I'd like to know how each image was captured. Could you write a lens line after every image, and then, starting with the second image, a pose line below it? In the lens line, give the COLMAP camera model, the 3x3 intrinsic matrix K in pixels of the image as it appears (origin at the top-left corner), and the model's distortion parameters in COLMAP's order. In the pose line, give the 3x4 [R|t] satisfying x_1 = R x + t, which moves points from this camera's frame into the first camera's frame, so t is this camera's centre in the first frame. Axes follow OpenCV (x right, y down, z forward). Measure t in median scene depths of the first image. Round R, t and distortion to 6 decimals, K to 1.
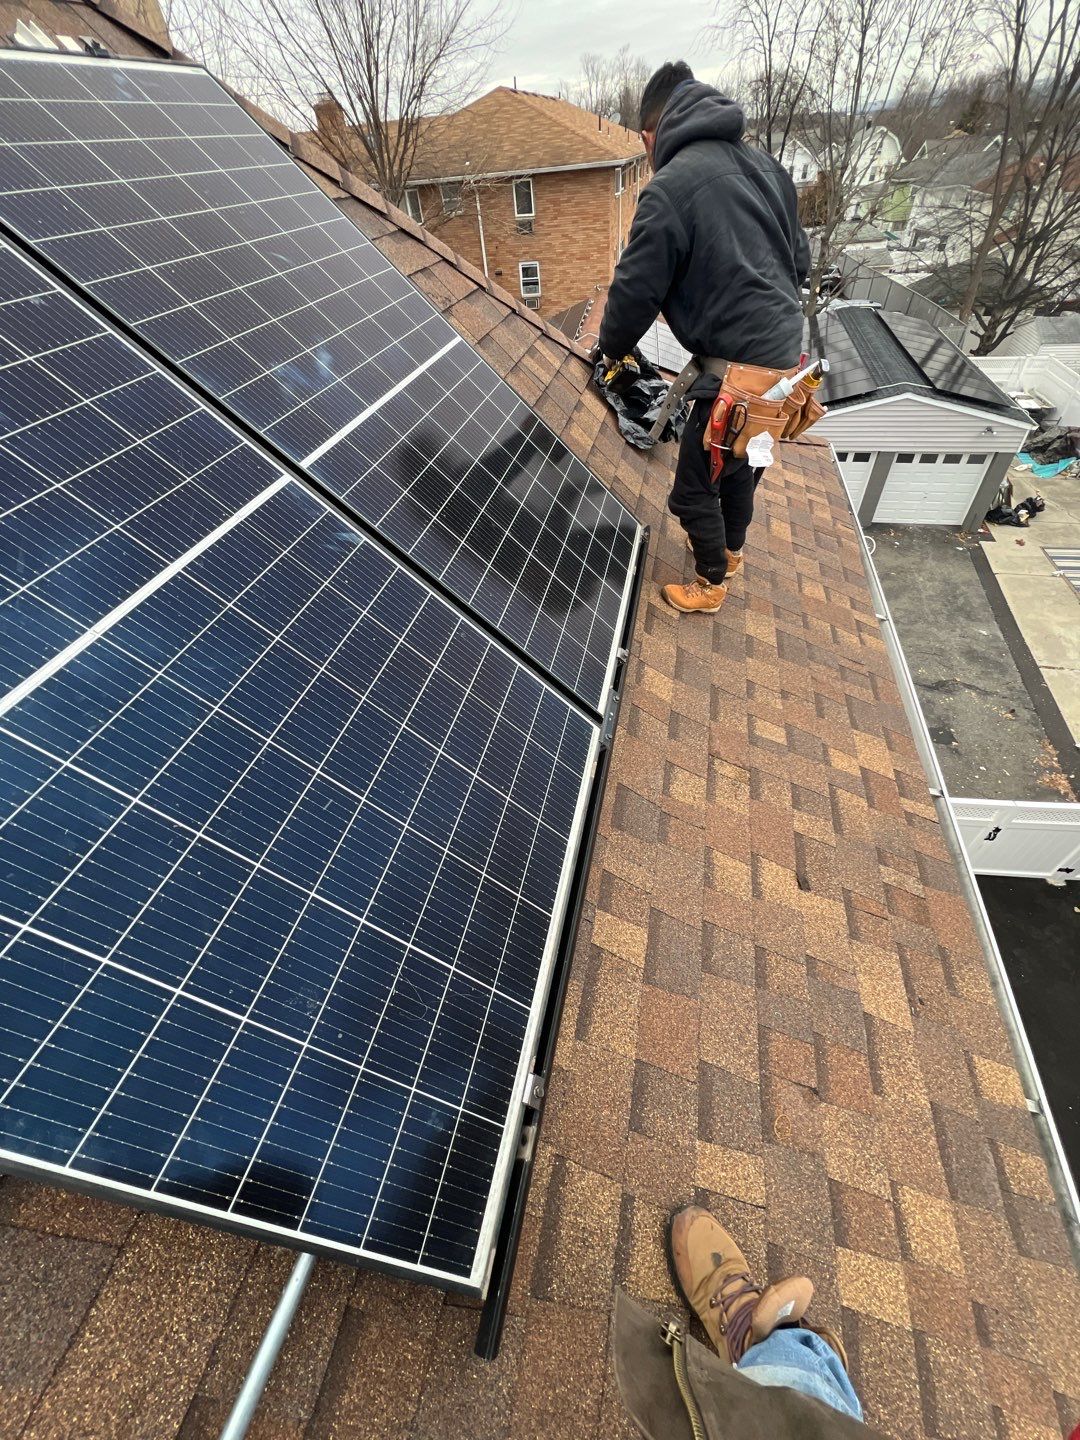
lens RADIAL K [[573.3, 0, 544.7], [0, 573.3, 716.0], [0, 0, 1]] dist [0.000356, -0.000143]
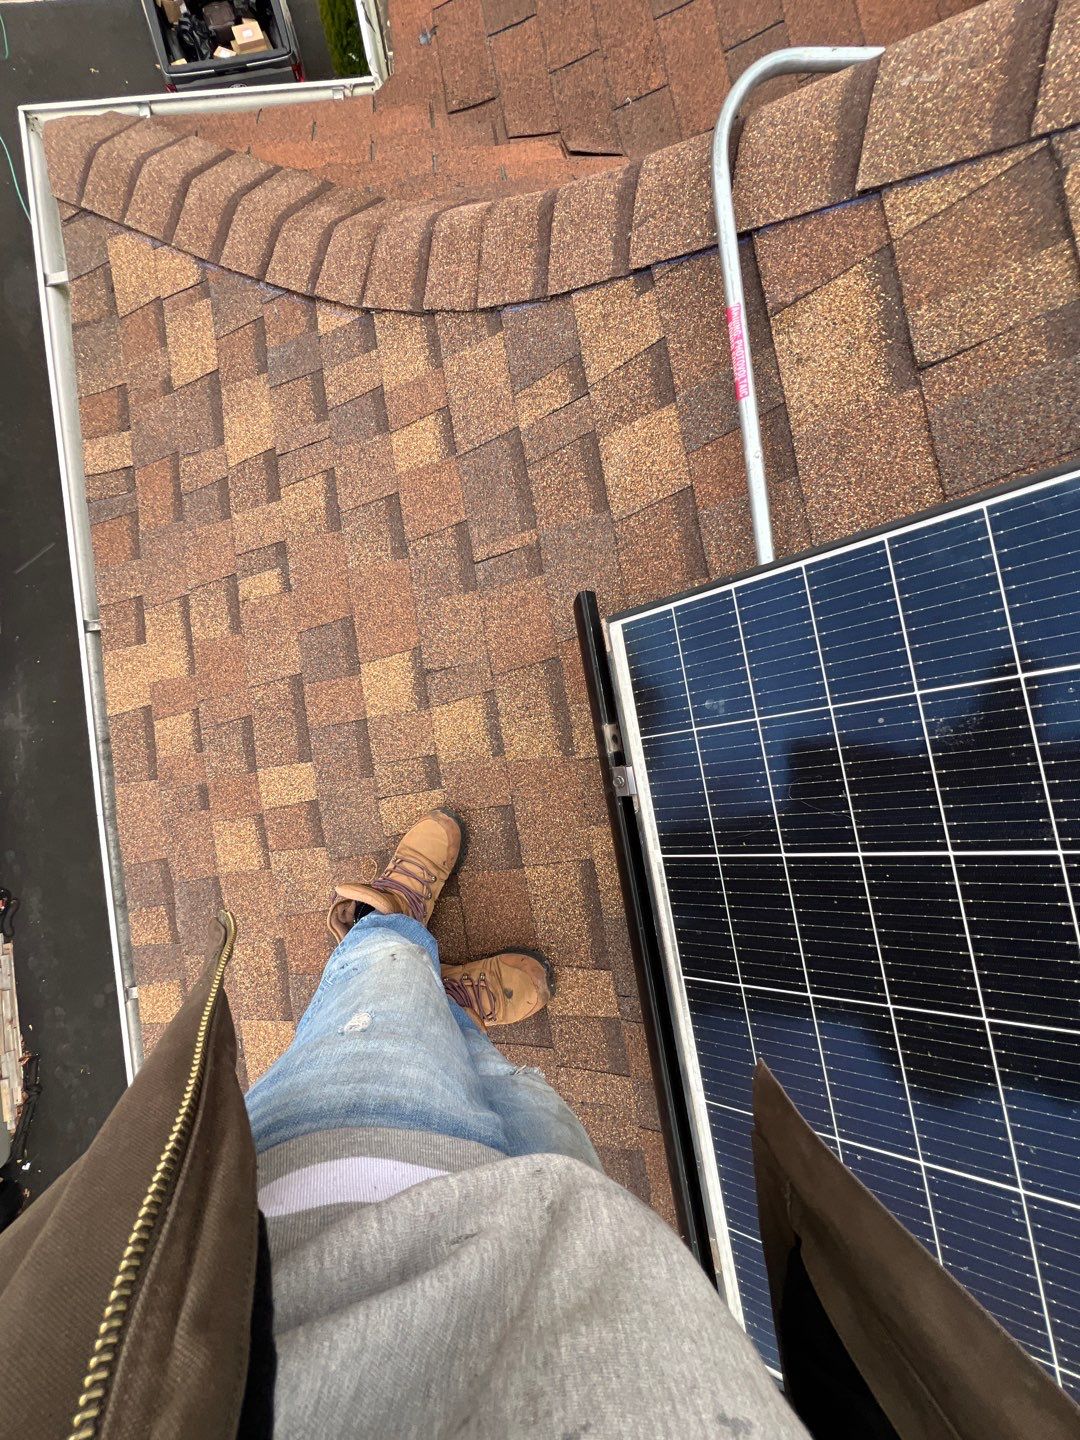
lens RADIAL K [[573.3, 0, 544.7], [0, 573.3, 716.0], [0, 0, 1]] dist [0.000356, -0.000143]
pose [[-0.925596, 0.375916, -0.044258, 0.059137], [-0.288218, -0.624169, 0.726184, 0.055478], [0.245360, 0.684909, 0.686074, 0.162239]]
